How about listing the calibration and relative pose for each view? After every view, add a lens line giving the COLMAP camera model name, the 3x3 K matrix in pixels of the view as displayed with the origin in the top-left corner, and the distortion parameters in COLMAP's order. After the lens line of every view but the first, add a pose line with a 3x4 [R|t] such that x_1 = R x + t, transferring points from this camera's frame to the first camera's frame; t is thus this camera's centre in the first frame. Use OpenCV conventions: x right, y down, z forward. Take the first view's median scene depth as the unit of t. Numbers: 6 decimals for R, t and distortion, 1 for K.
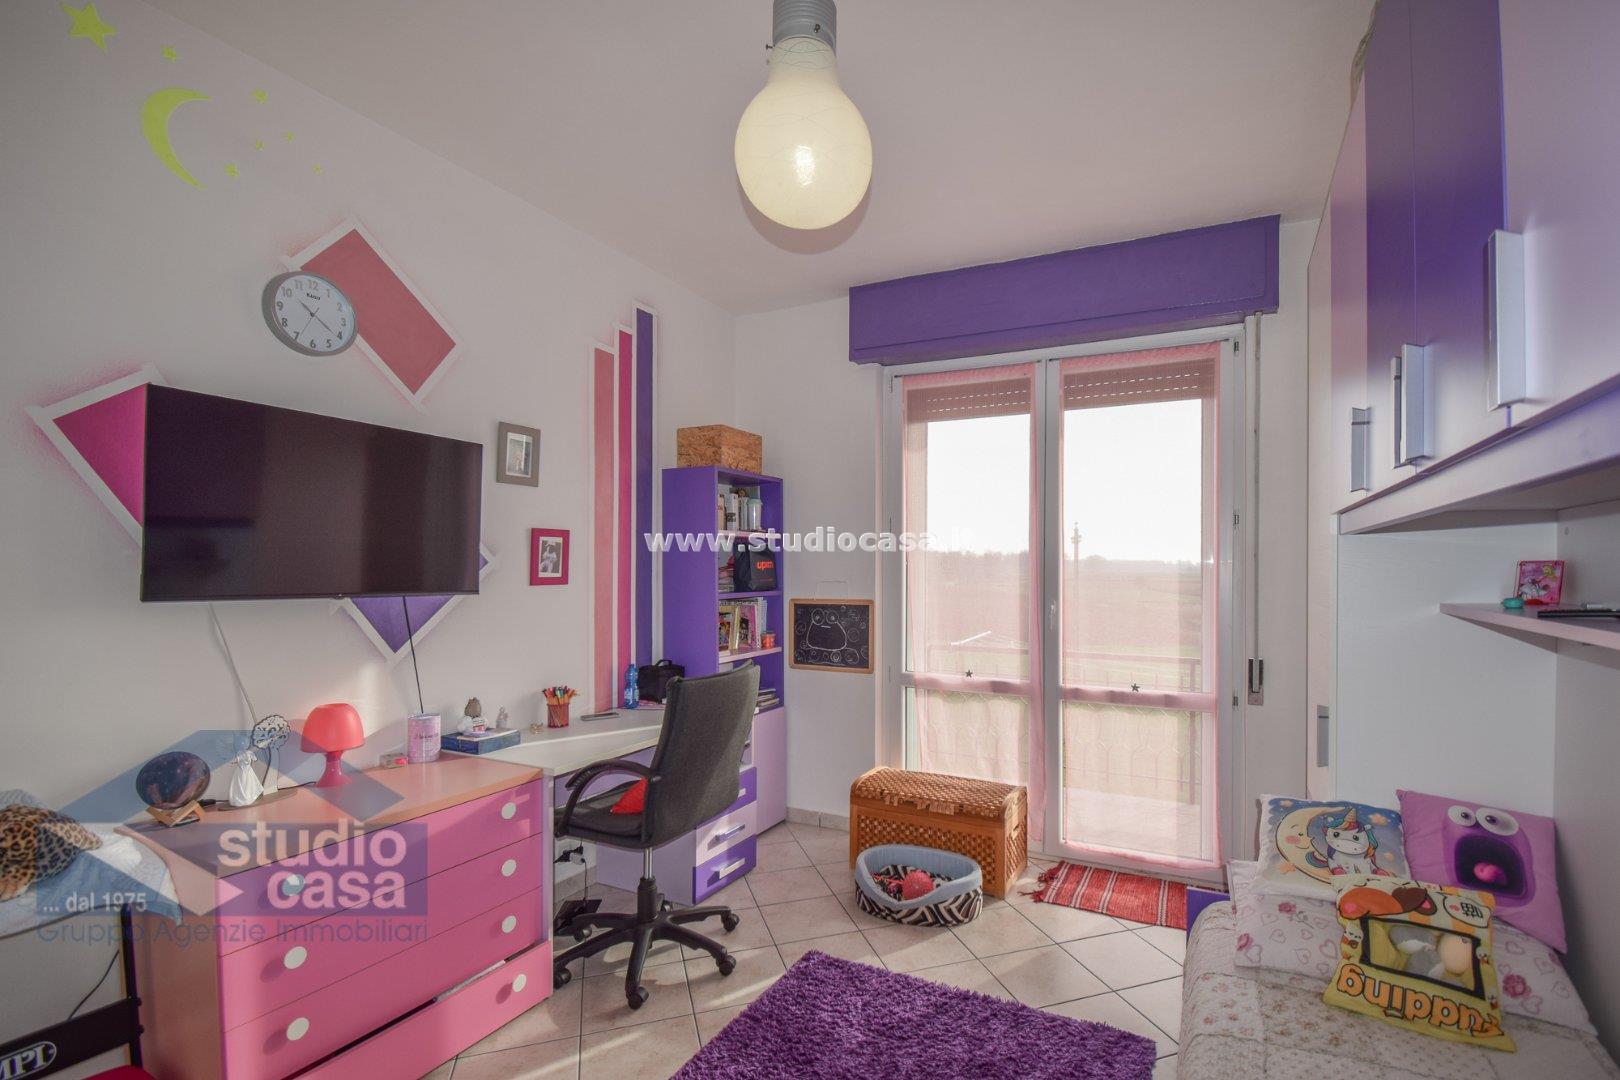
lens RADIAL K [[737.1, 0, 856.7], [0, 737.1, 562.2], [0, 0, 1]] dist [0.018216, -0.043561]
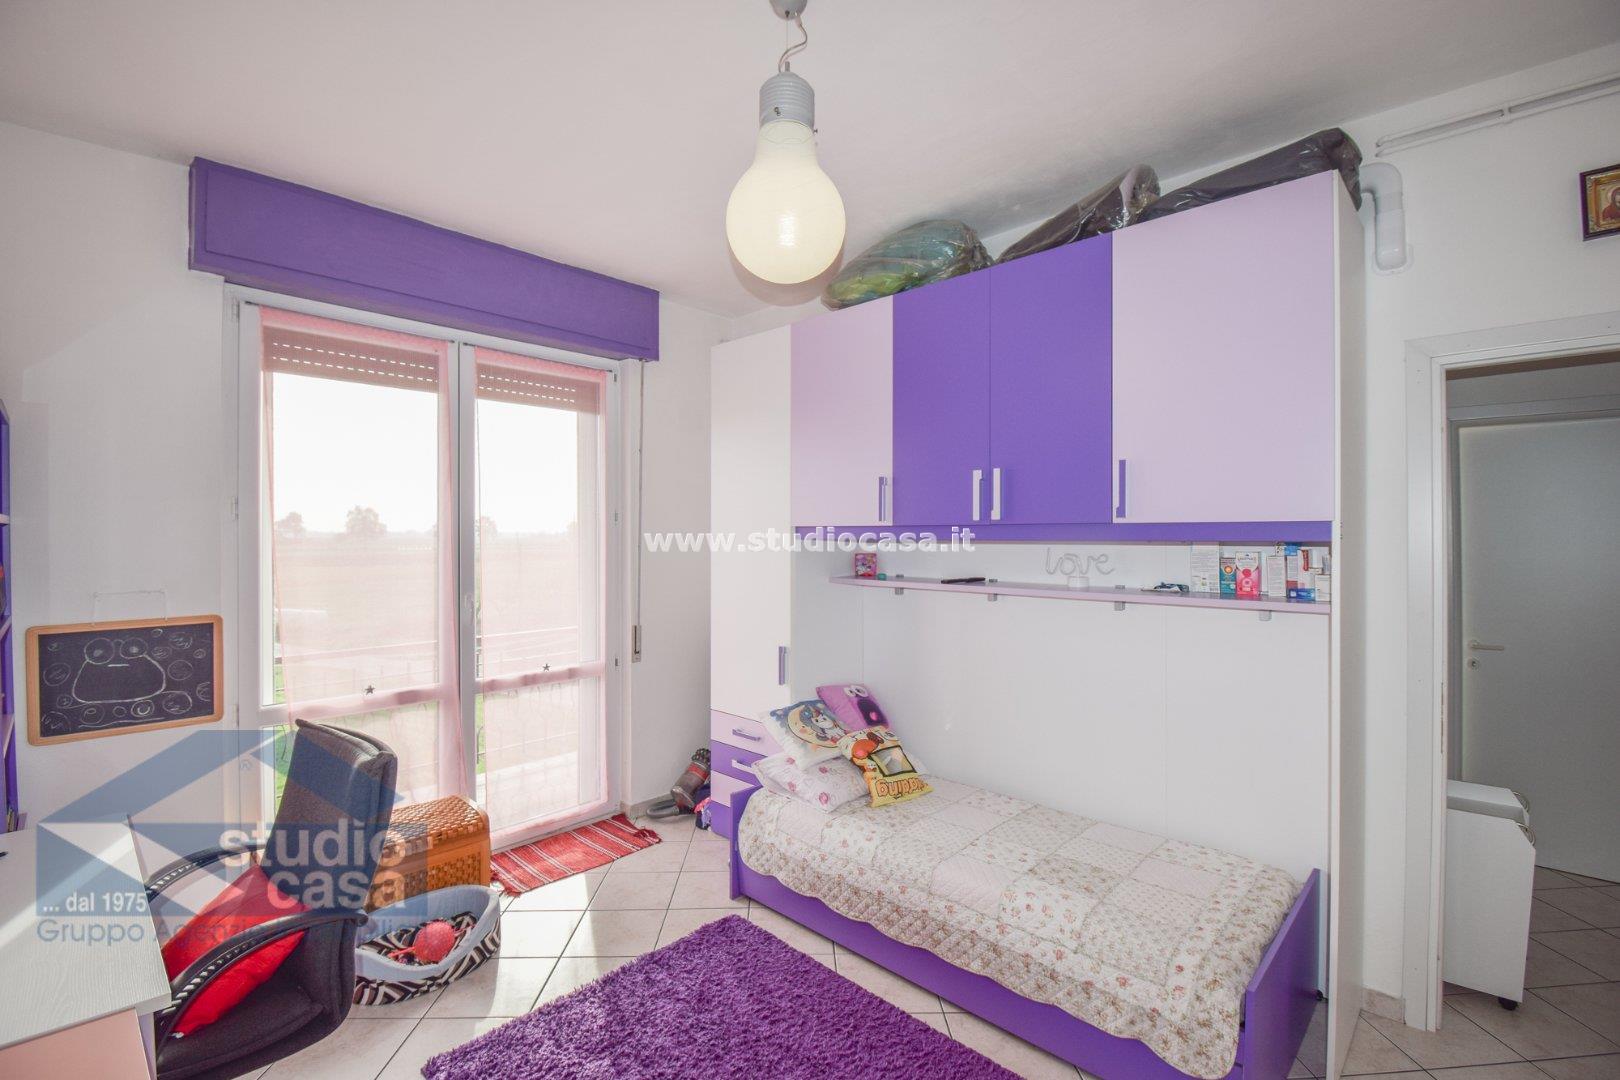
lens RADIAL K [[729.3, 0, 816.0], [0, 729.3, 531.7], [0, 0, 1]] dist [0.016584, -0.020268]
pose [[0.300640, -0.000323, 0.953738, -0.620185], [-0.003418, 0.999993, 0.001416, -0.039595], [-0.953732, -0.003686, 0.300637, 0.339470]]
